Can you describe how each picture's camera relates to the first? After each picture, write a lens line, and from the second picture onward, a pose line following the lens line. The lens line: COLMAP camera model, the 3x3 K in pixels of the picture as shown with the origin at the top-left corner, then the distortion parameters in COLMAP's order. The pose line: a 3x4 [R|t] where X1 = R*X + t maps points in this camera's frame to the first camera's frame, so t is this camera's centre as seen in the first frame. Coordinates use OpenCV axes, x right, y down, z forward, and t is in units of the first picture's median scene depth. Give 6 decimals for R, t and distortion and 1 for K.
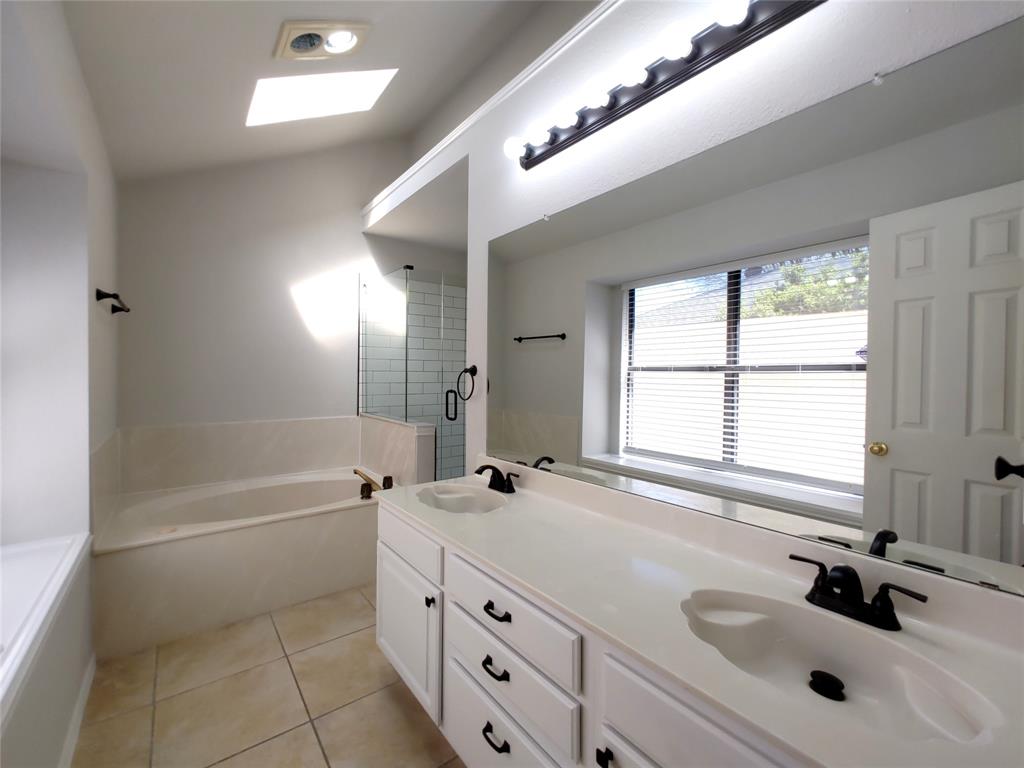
lens RADIAL K [[433.3, 0, 507.0], [0, 433.3, 380.8], [0, 0, 1]] dist [-0.004074, 0.000339]
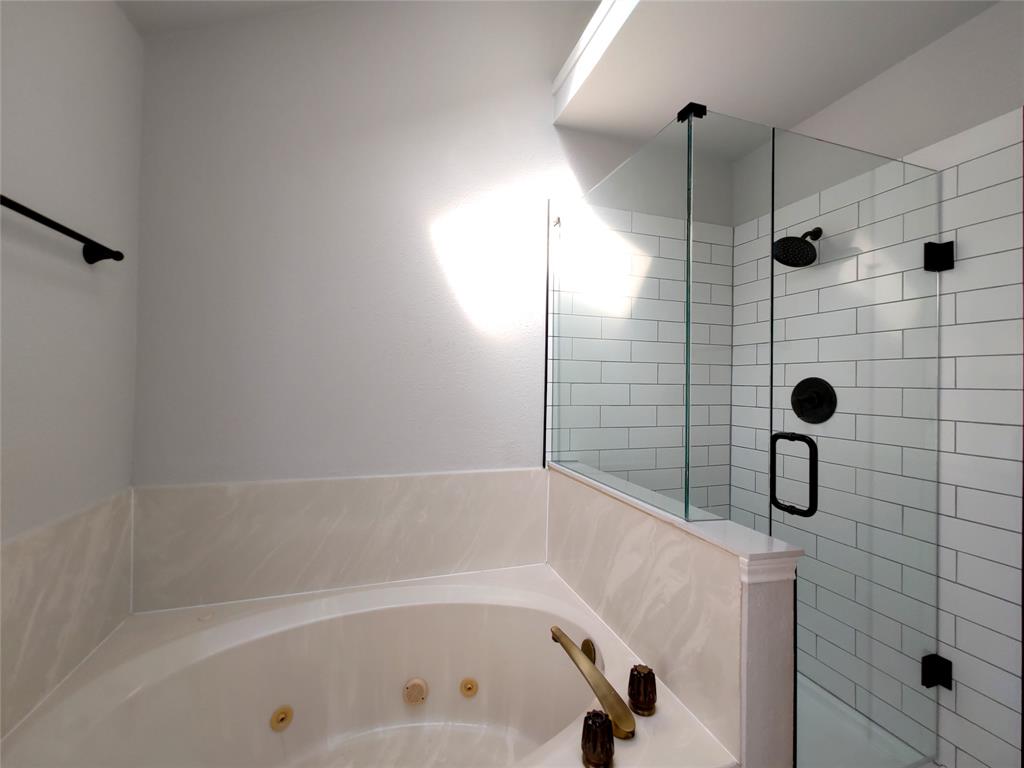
lens RADIAL K [[433.3, 0, 512.6], [0, 433.3, 384.5], [0, 0, 1]] dist [-0.004074, 0.000339]
pose [[0.942824, 0.002609, -0.333282, -0.206850], [-0.009578, 0.999768, -0.019269, -0.010516], [0.333155, 0.021359, 0.942630, 0.492253]]
